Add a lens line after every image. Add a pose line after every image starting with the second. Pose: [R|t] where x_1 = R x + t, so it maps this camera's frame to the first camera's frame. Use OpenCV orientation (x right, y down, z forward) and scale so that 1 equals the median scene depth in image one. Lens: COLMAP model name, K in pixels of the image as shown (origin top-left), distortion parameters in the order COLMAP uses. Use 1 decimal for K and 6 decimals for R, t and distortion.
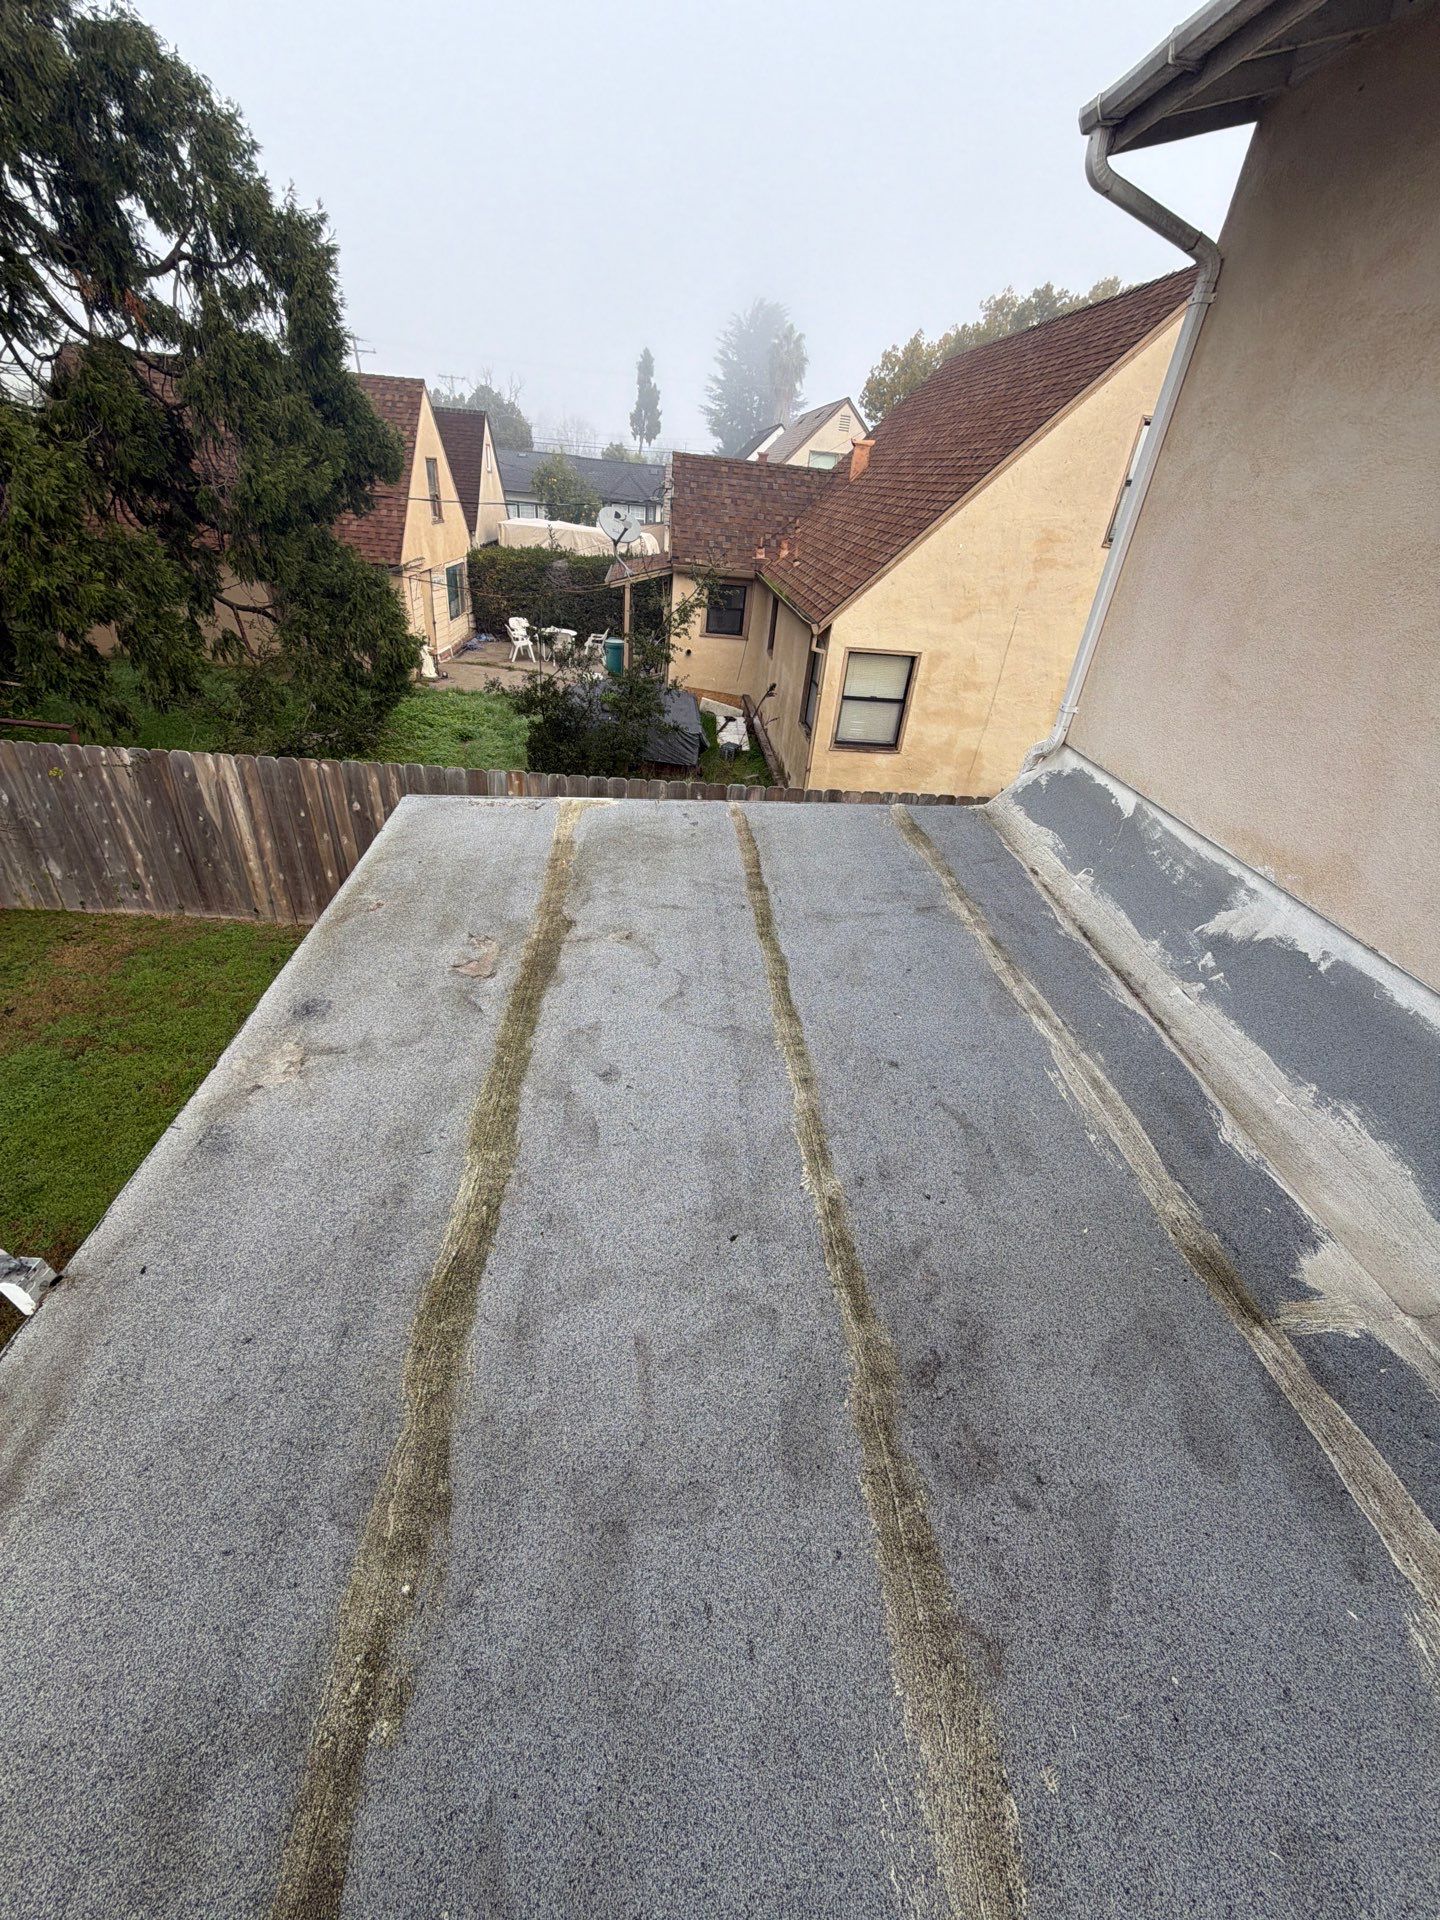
lens RADIAL K [[764.2, 0, 720.0], [0, 764.2, 960.0], [0, 0, 1]] dist [0.000495, 0.000041]
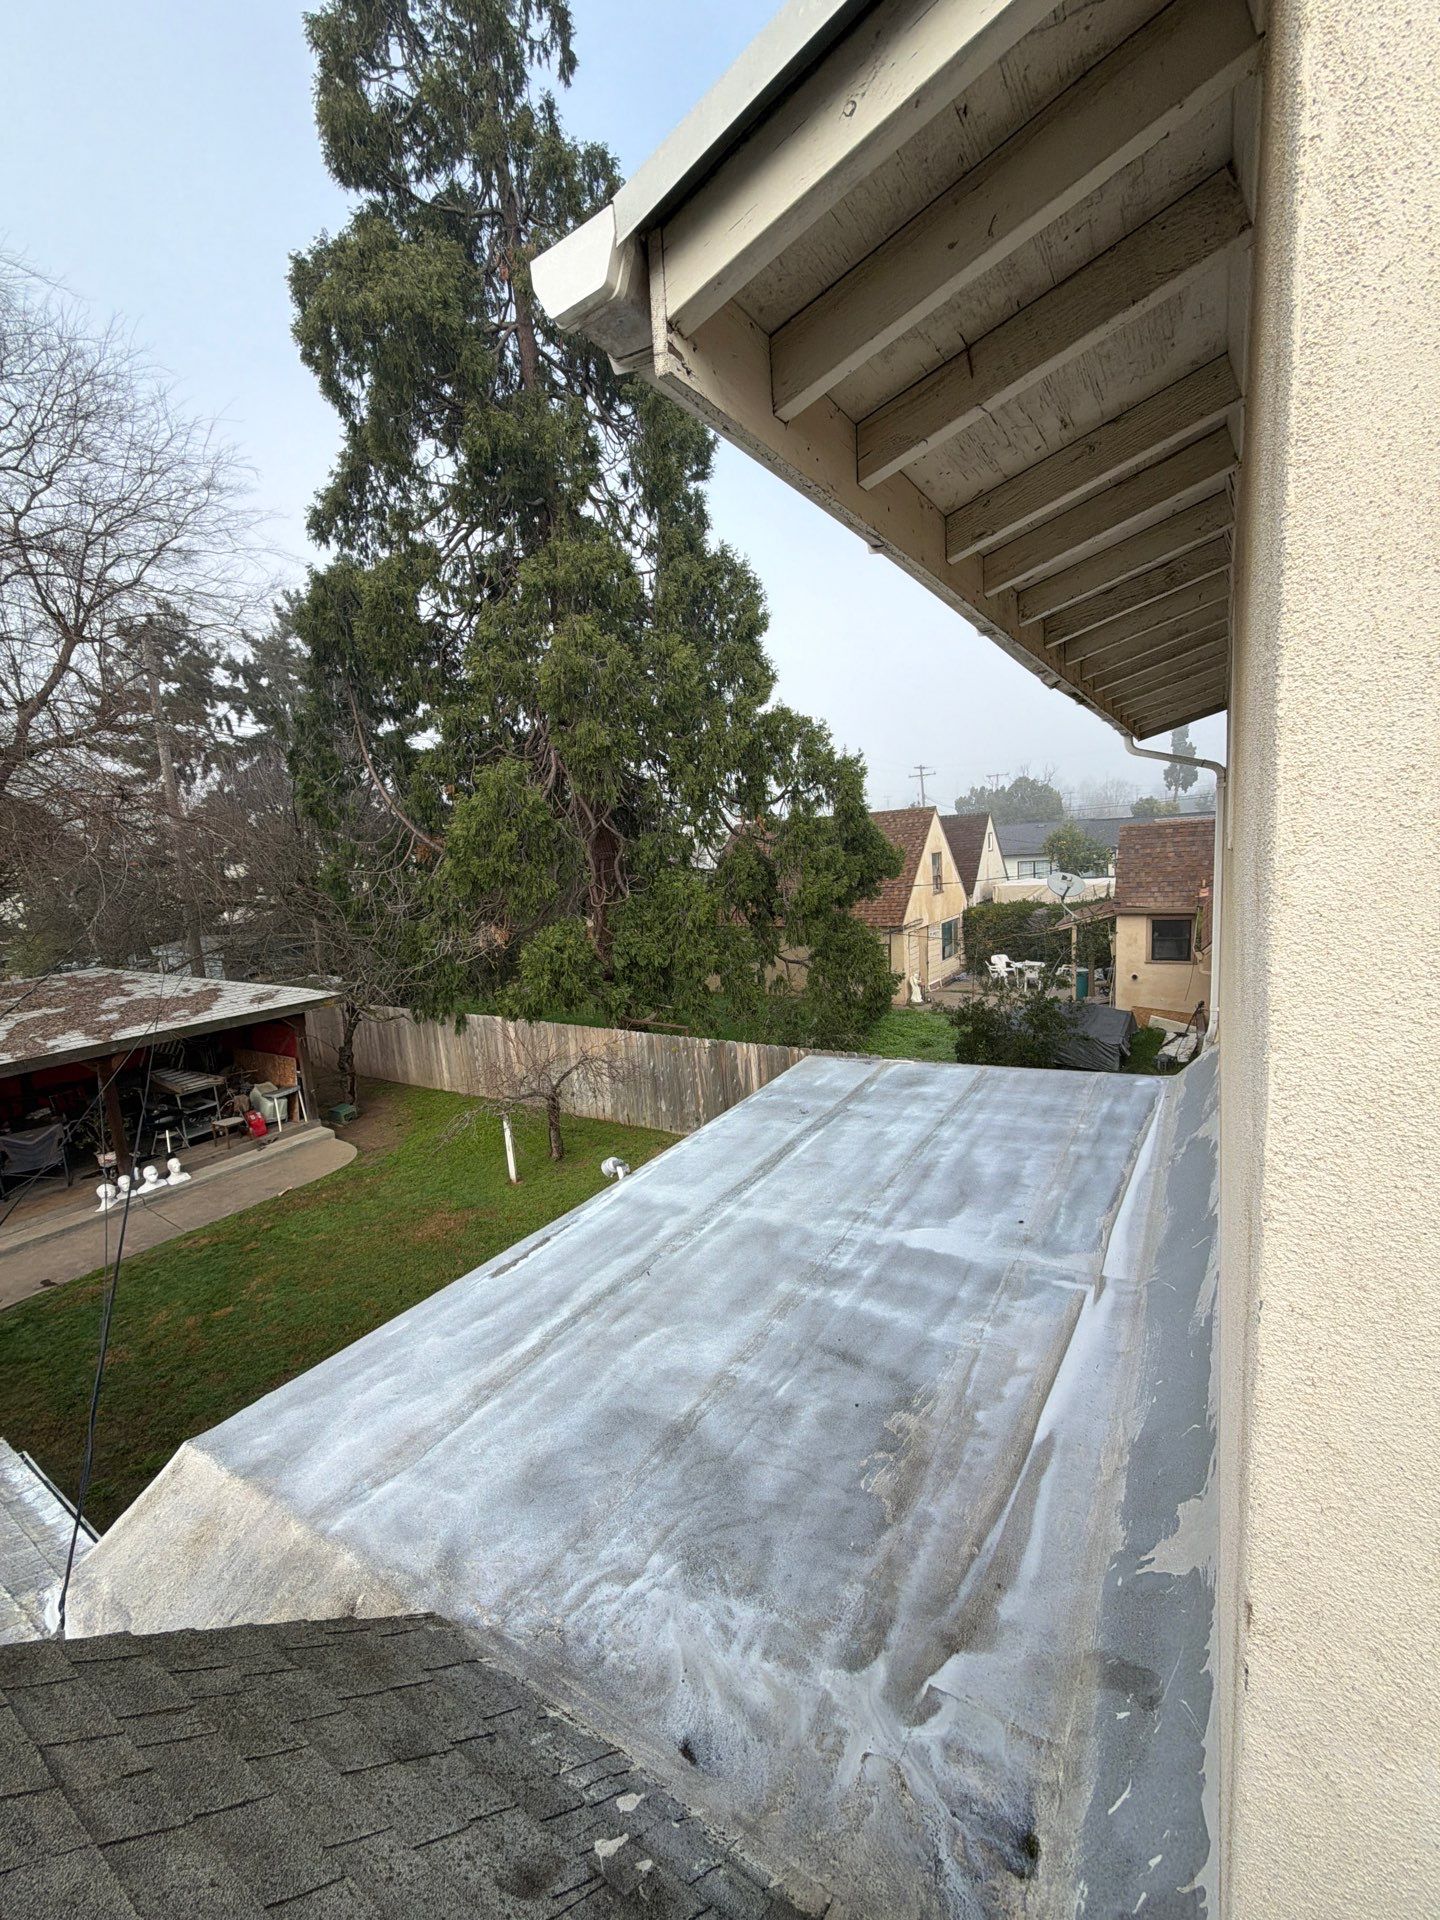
lens RADIAL K [[764.2, 0, 720.0], [0, 764.2, 960.0], [0, 0, 1]] dist [0.000495, 0.000041]
pose [[0.791782, -0.048432, -0.608881, 0.223679], [-0.200152, 0.921239, -0.333553, 0.093492], [0.577080, 0.385970, 0.719727, -0.223188]]
